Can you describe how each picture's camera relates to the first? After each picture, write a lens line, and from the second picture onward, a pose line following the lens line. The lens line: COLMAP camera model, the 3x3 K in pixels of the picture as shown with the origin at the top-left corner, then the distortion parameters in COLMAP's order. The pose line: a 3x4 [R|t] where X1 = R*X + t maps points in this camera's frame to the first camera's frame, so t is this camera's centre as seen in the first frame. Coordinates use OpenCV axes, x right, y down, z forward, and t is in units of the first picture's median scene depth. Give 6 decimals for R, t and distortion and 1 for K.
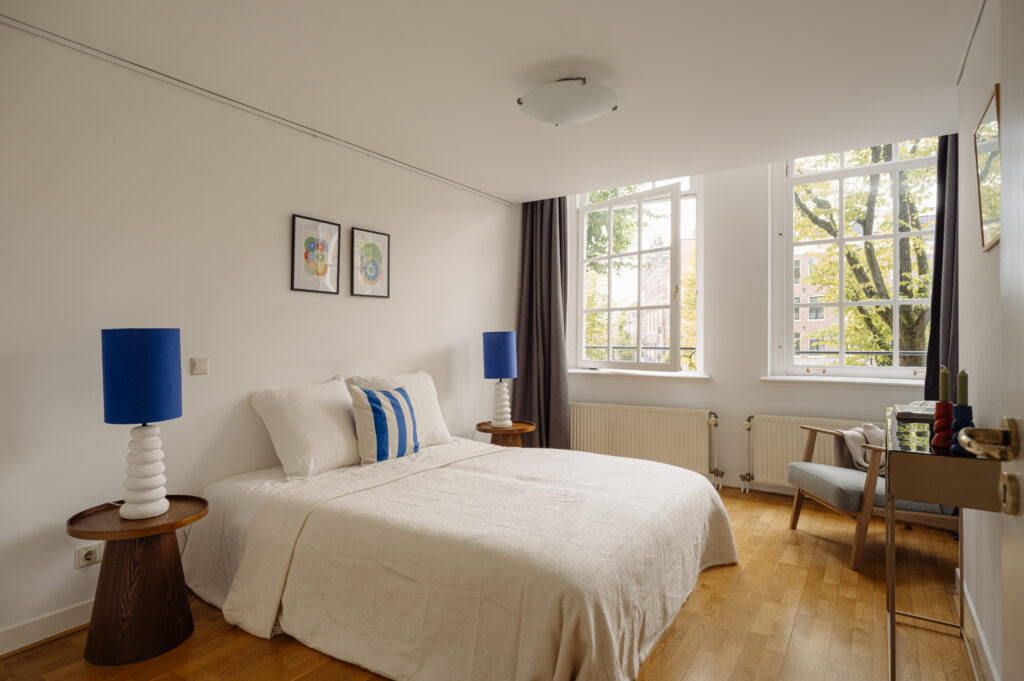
lens RADIAL K [[548.6, 0, 507.7], [0, 548.6, 336.7], [0, 0, 1]] dist [0.003595, -0.003263]
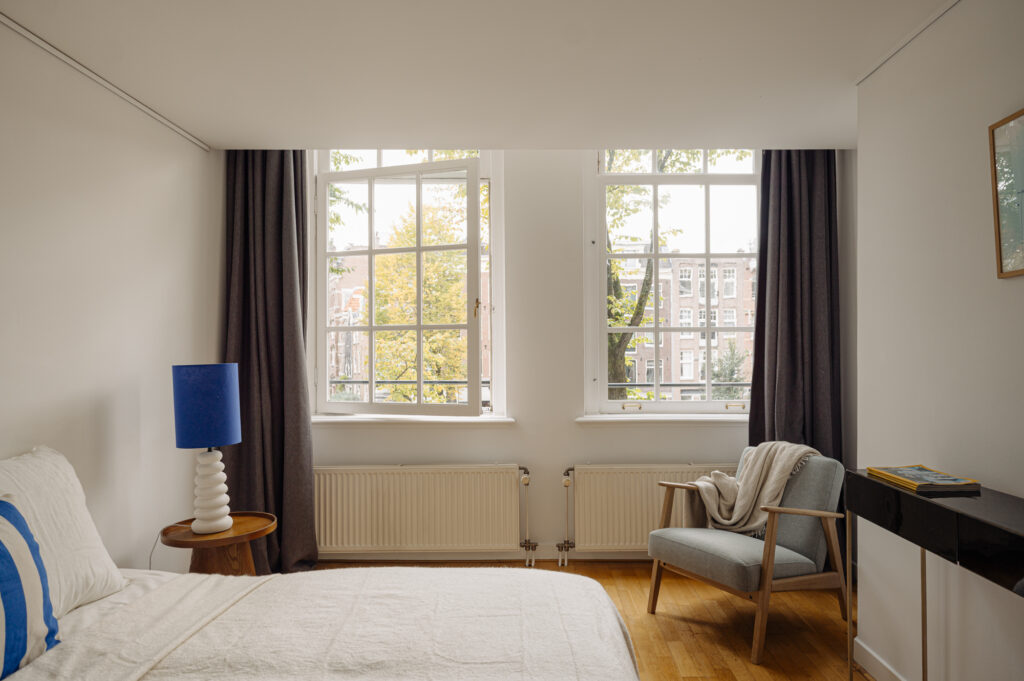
lens RADIAL K [[619.6, 0, 541.0], [0, 619.6, 367.4], [0, 0, 1]] dist [-0.002822, -0.004822]
pose [[0.828950, -0.011775, 0.559199, -0.089289], [0.000238, 0.999786, 0.020698, -0.019169], [-0.559323, -0.017024, 0.828775, 0.284845]]
